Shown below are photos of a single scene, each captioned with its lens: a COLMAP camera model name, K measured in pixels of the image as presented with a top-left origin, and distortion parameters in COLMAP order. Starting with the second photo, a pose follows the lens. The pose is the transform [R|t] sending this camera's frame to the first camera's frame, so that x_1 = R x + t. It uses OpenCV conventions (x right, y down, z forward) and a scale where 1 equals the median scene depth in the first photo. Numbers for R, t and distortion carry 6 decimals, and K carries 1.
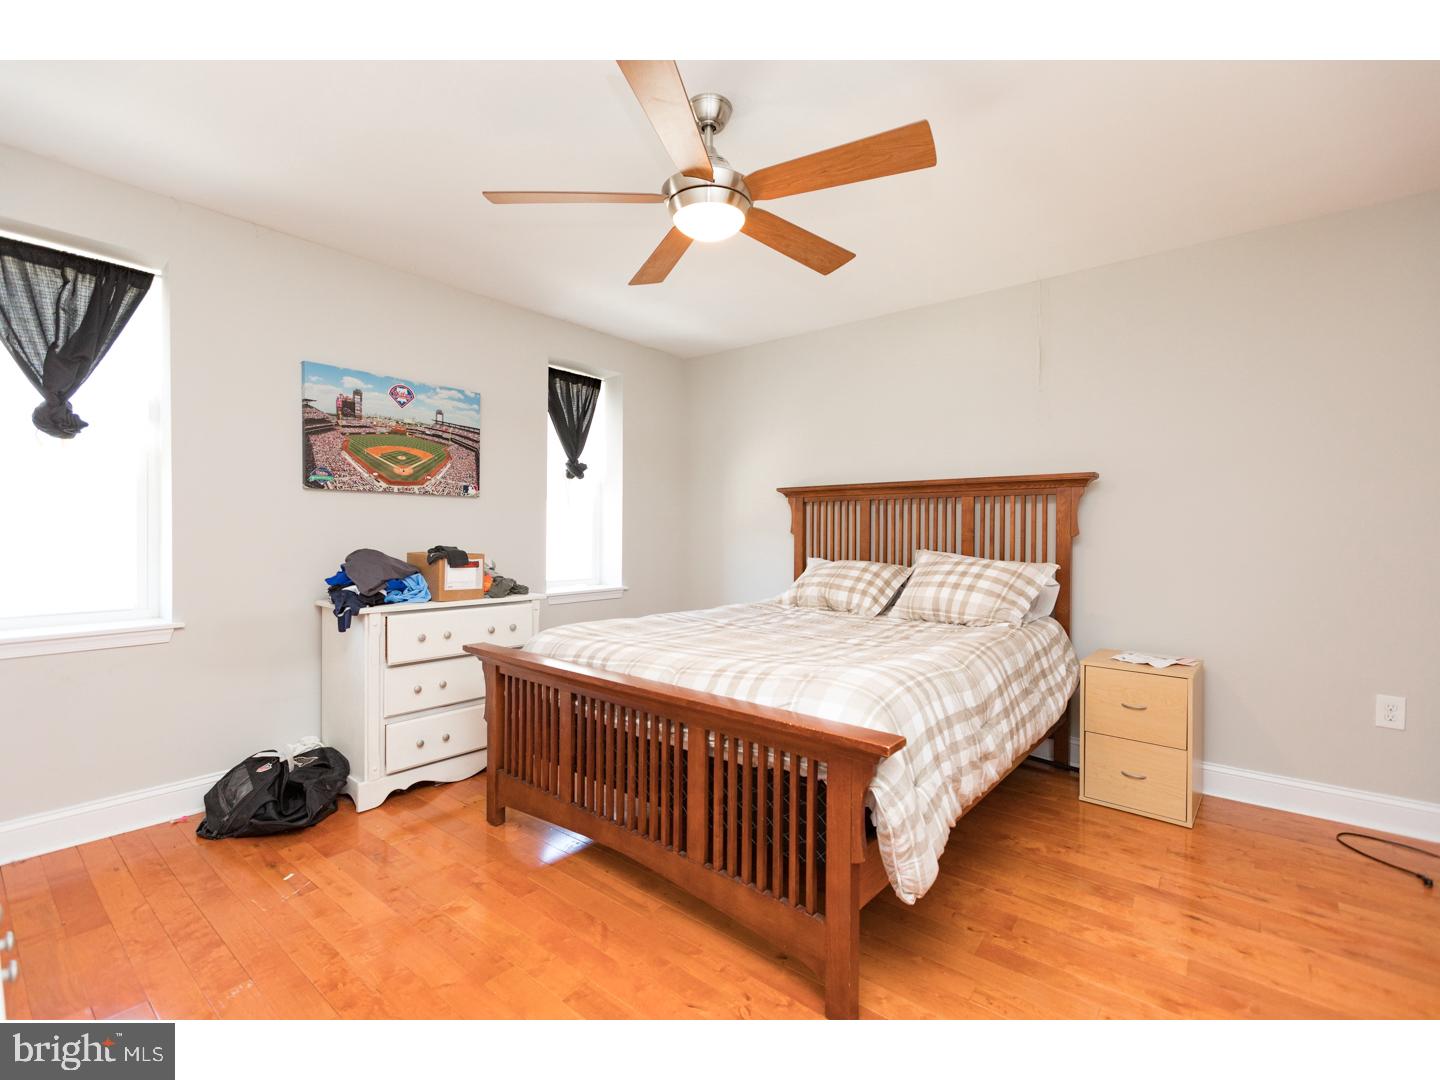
lens RADIAL K [[641.0, 0, 718.3], [0, 641.0, 538.9], [0, 0, 1]] dist [0.004928, -0.001729]
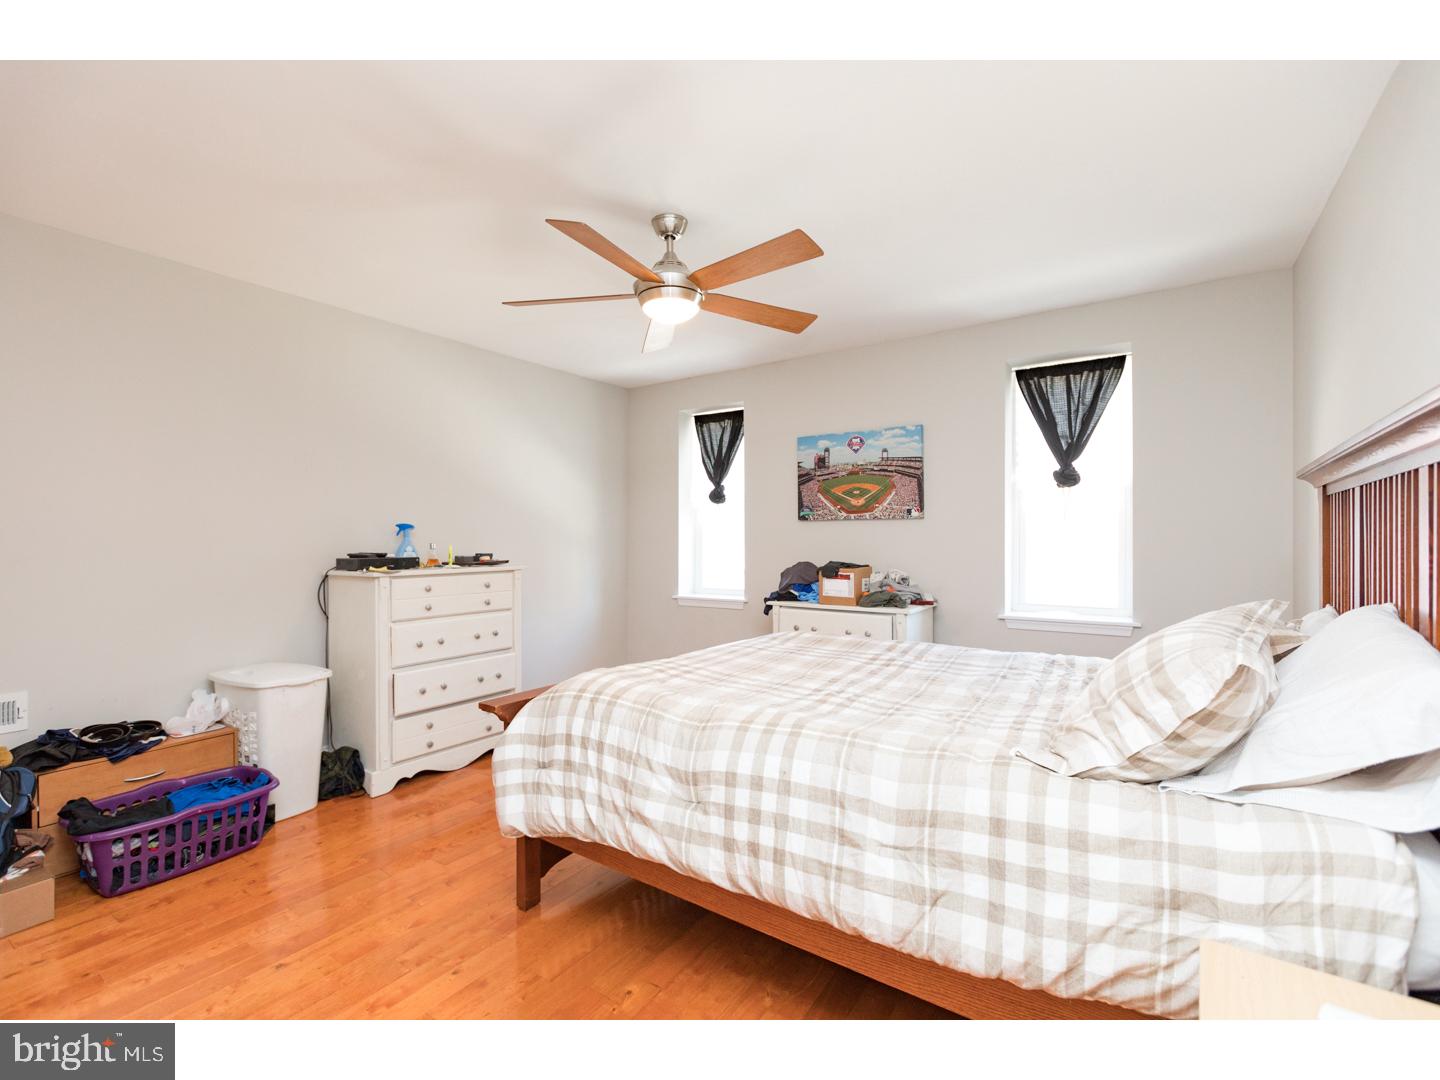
lens RADIAL K [[641.0, 0, 715.6], [0, 641.0, 541.3], [0, 0, 1]] dist [0.004928, -0.001729]
pose [[0.080540, 0.000834, -0.996751, 0.820704], [-0.004309, 0.999991, 0.000488, -0.028545], [0.996742, 0.004256, 0.080543, 0.651484]]
